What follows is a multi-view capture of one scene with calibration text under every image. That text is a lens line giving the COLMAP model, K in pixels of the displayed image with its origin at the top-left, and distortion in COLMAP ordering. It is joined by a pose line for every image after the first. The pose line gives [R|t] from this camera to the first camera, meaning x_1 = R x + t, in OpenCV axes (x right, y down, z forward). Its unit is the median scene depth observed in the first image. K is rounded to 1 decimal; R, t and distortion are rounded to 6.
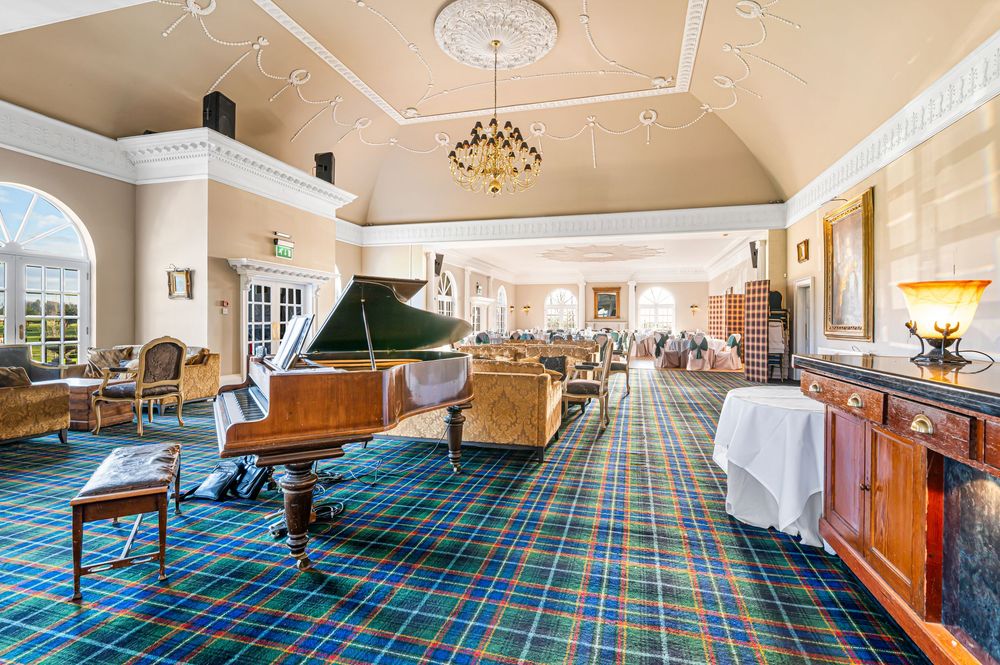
lens RADIAL K [[474.8, 0, 500.0], [0, 474.8, 332.5], [0, 0, 1]] dist [0.001790, 0.000189]
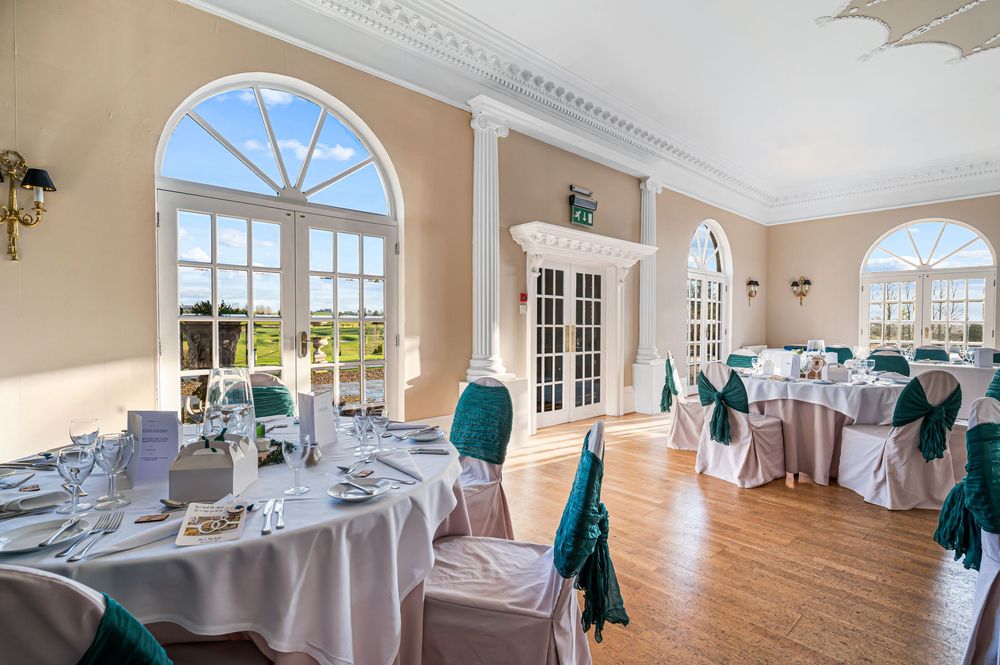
lens RADIAL K [[474.8, 0, 500.0], [0, 474.8, 332.5], [0, 0, 1]] dist [0.001790, 0.000189]
pose [[0.837995, 0.007300, -0.545629, -0.237144], [-0.010462, 0.999942, -0.002689, -0.010959], [0.545577, 0.007961, 0.838023, 0.482934]]
